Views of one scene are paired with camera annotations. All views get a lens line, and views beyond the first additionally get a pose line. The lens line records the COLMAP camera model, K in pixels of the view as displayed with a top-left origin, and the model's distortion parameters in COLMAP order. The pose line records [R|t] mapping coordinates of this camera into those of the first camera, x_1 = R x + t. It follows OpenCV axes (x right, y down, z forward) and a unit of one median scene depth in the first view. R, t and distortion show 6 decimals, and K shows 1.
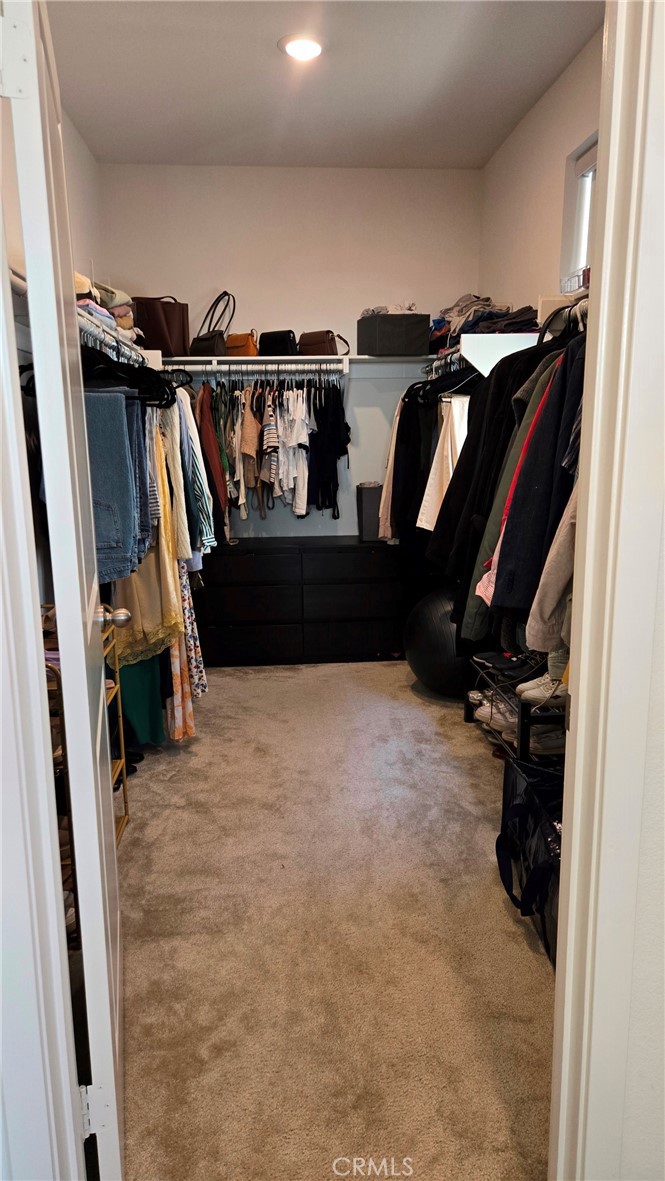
lens RADIAL K [[790.4, 0, 332.5], [0, 790.4, 590.5], [0, 0, 1]] dist [0.054061, -0.001015]
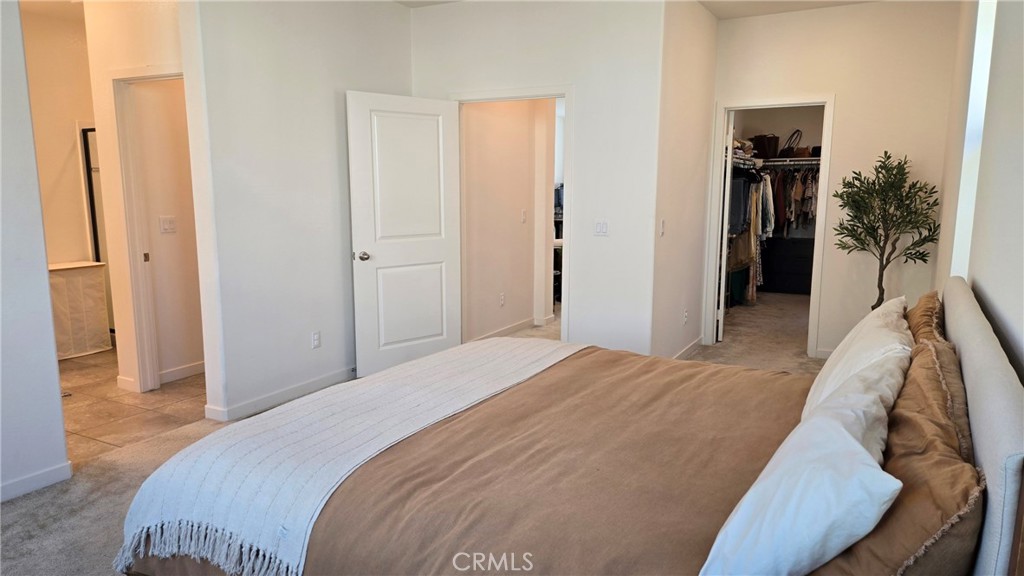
lens RADIAL K [[685.4, 0, 512.0], [0, 685.4, 288.0], [0, 0, 1]] dist [0.054061, -0.001015]
pose [[0.831578, 0.098399, -0.546623, 0.354574], [-0.121575, 0.992562, -0.006279, 0.213955], [0.541939, 0.071678, 0.837355, -1.216589]]
